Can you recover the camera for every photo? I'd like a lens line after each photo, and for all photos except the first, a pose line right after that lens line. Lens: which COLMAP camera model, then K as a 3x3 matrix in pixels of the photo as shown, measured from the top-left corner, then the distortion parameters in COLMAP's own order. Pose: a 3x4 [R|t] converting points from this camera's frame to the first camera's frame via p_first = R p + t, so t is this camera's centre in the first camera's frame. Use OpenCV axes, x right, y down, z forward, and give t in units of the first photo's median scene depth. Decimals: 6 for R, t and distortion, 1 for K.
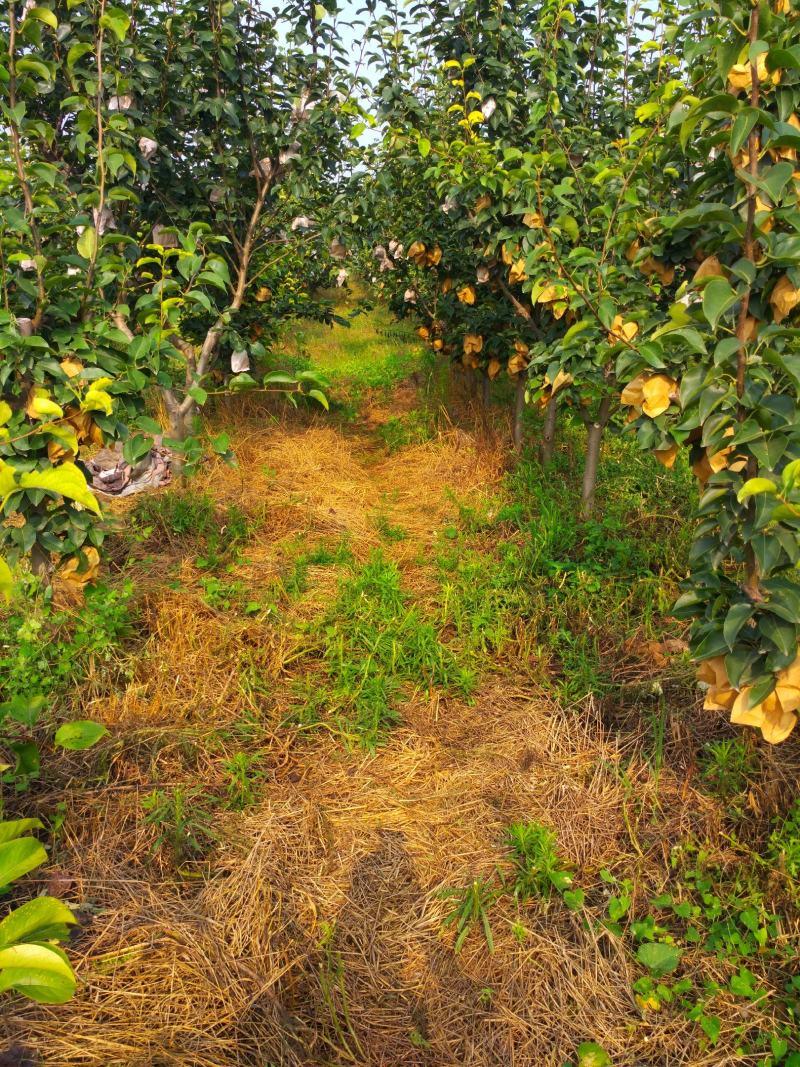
lens RADIAL K [[943.4, 0, 400.0], [0, 943.4, 533.5], [0, 0, 1]] dist [0.127892, -0.398548]
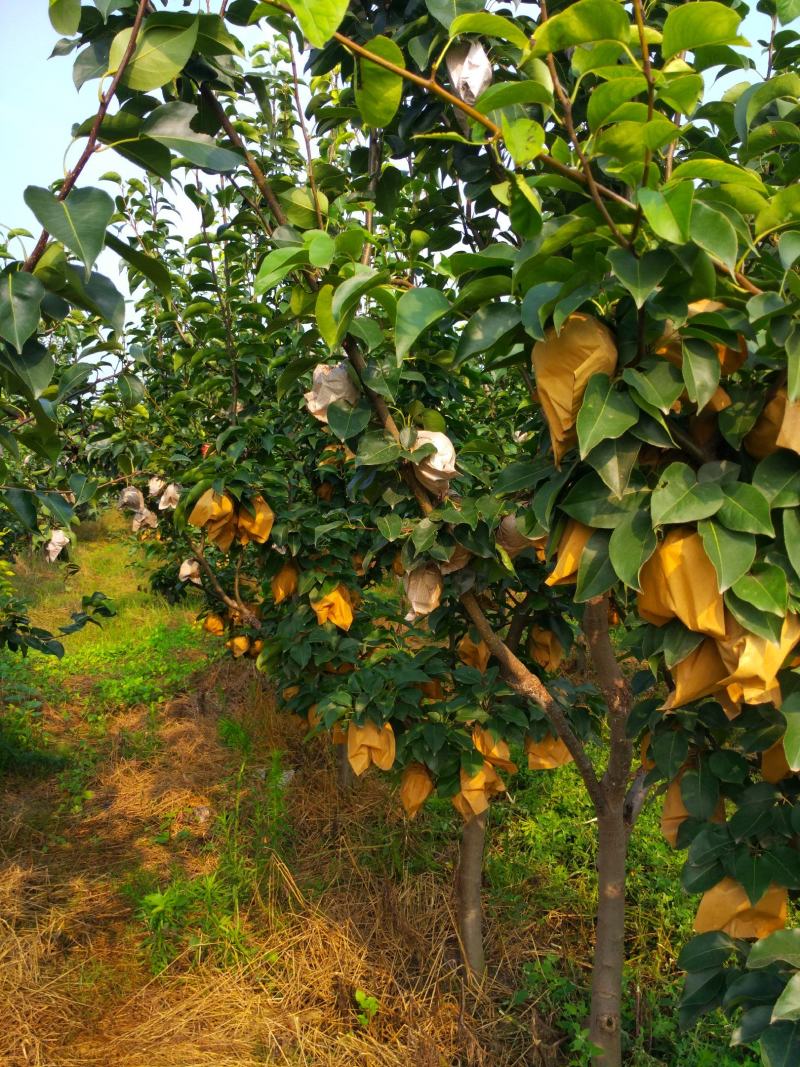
lens RADIAL K [[943.4, 0, 400.0], [0, 943.4, 533.5], [0, 0, 1]] dist [0.127892, -0.398548]
pose [[0.971872, -0.019675, 0.234687, 0.000102], [0.071747, 0.973871, -0.215470, -0.190226], [-0.224315, 0.226247, 0.947890, 0.584633]]
